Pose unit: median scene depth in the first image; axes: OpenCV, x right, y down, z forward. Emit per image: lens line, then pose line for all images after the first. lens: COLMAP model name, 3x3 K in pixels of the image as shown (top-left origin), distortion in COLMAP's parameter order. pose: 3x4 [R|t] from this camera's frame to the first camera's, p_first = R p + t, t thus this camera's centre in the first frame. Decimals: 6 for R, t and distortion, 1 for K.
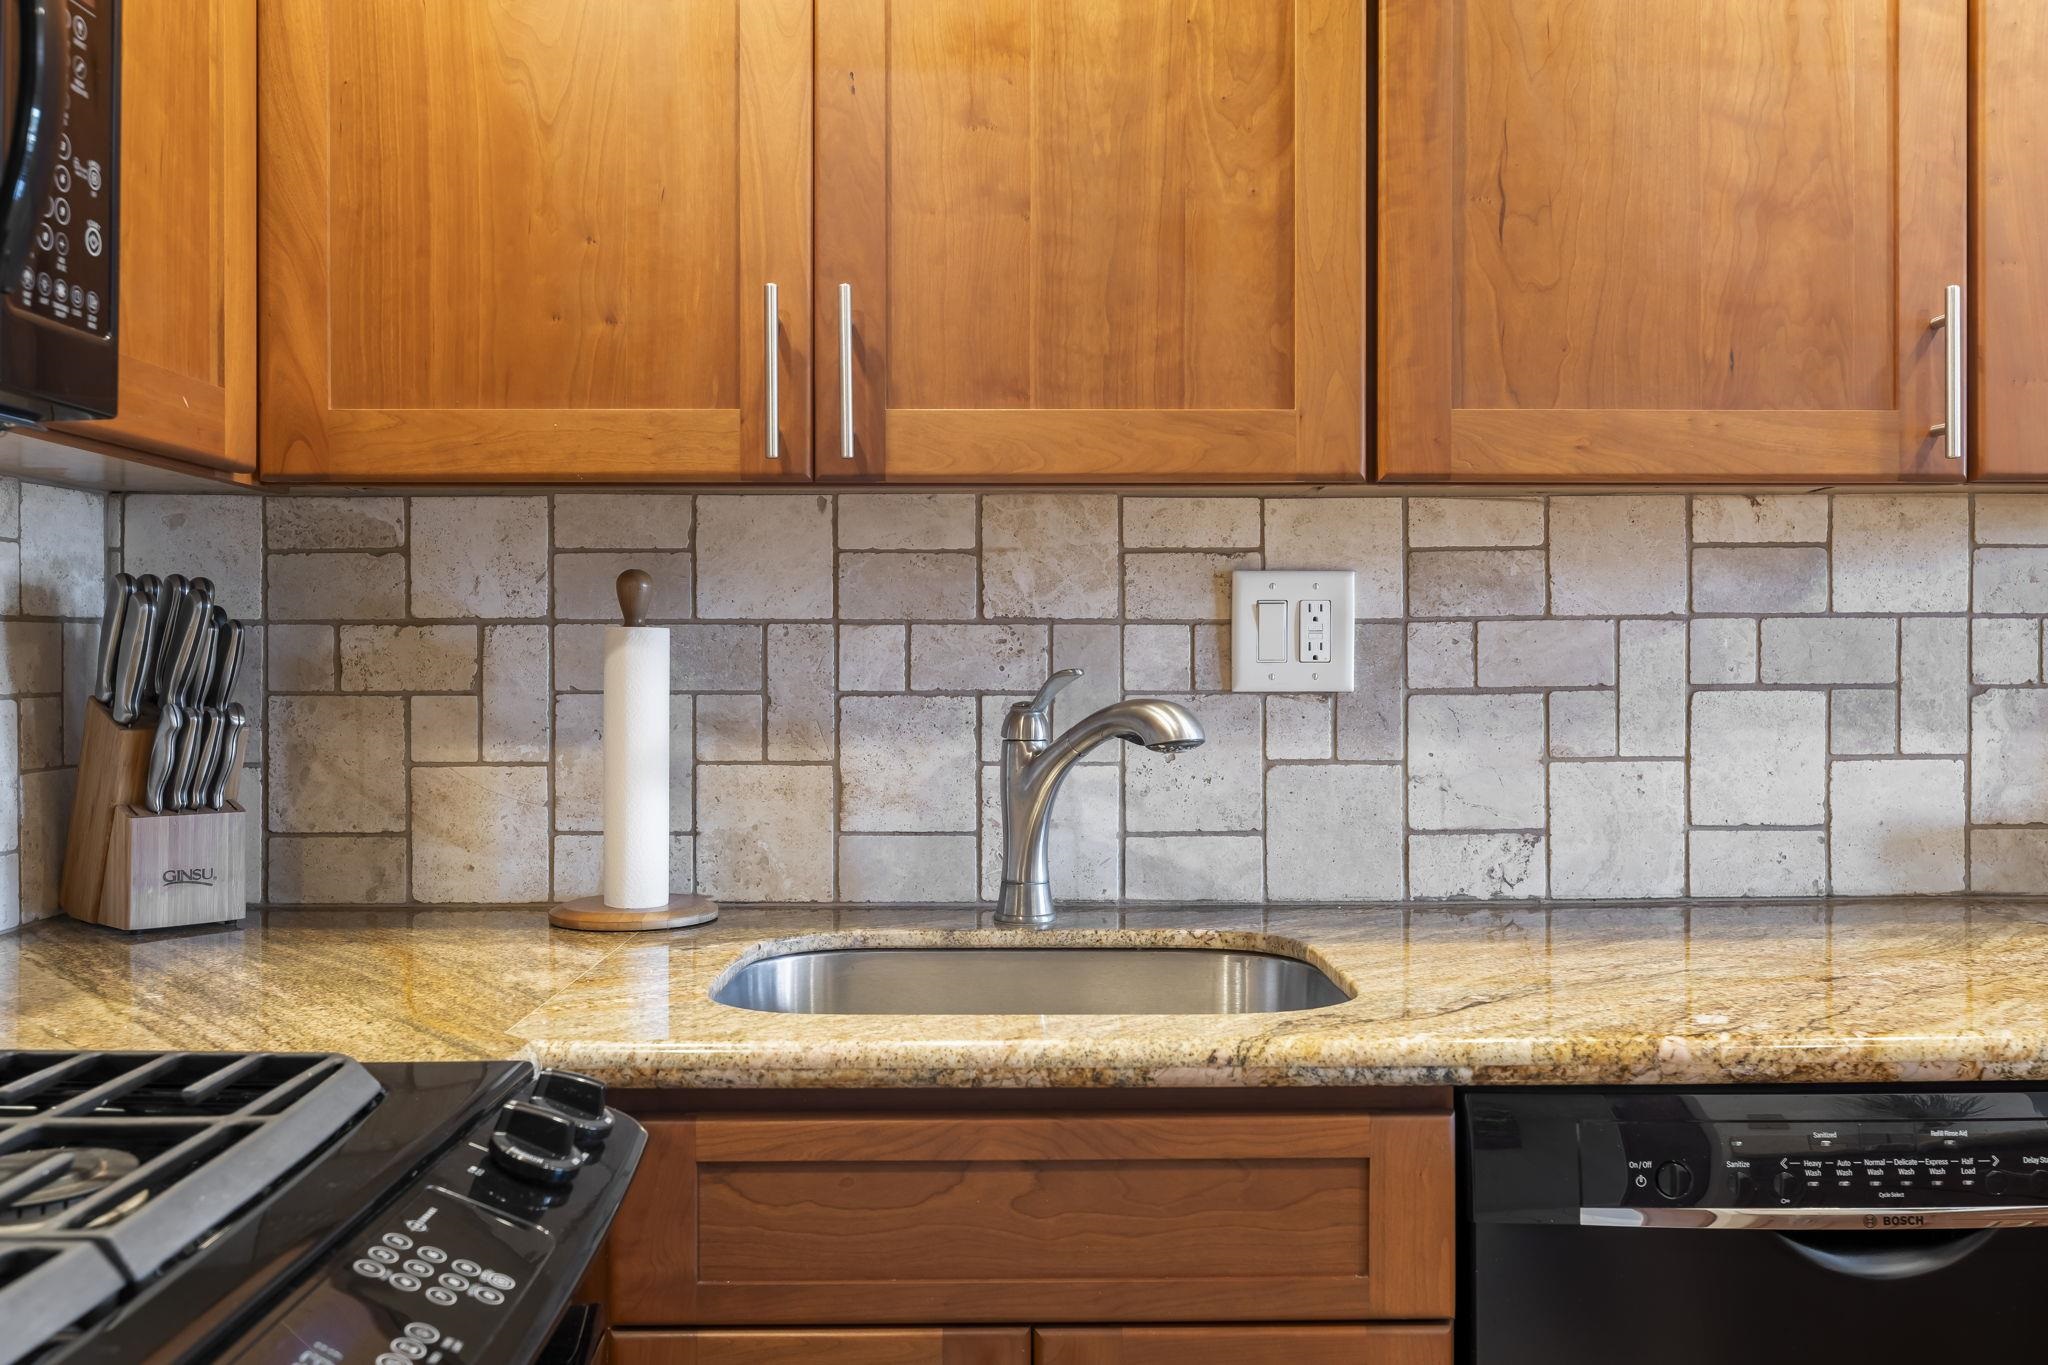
lens RADIAL K [[1627.7, 0, 1024.0], [0, 1627.7, 682.5], [0, 0, 1]] dist [-0.000804, -0.001911]
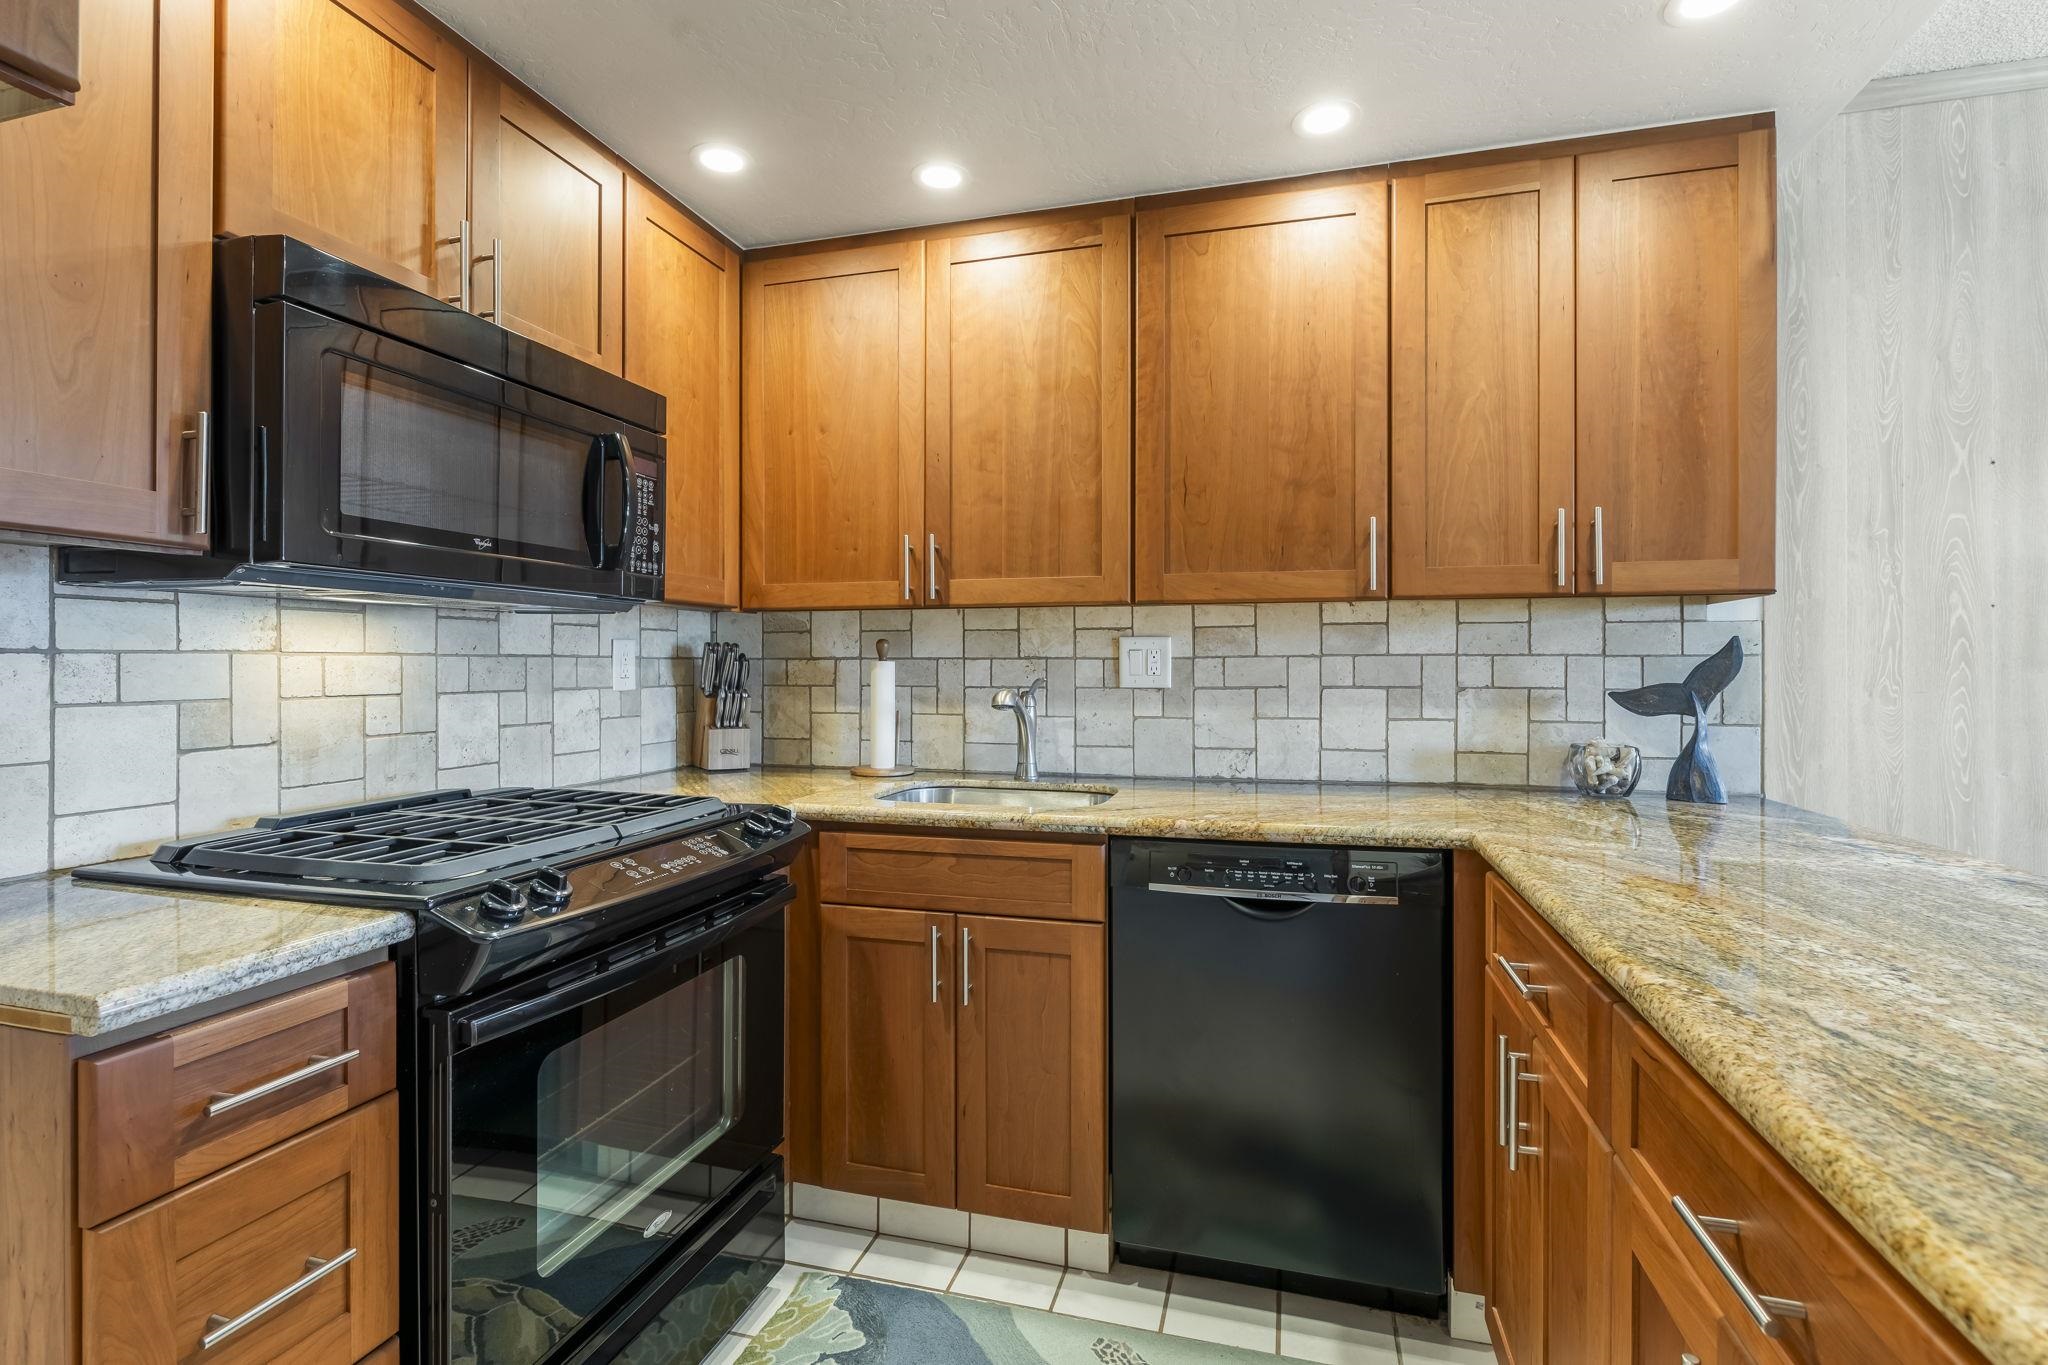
lens RADIAL K [[903.0, 0, 1048.7], [0, 903.0, 675.9], [0, 0, 1]] dist [-0.000170, -0.000735]
pose [[0.964832, 0.004322, -0.262830, 0.410717], [-0.005461, 0.999979, -0.003604, -0.006543], [0.262809, 0.004913, 0.964835, -0.335734]]
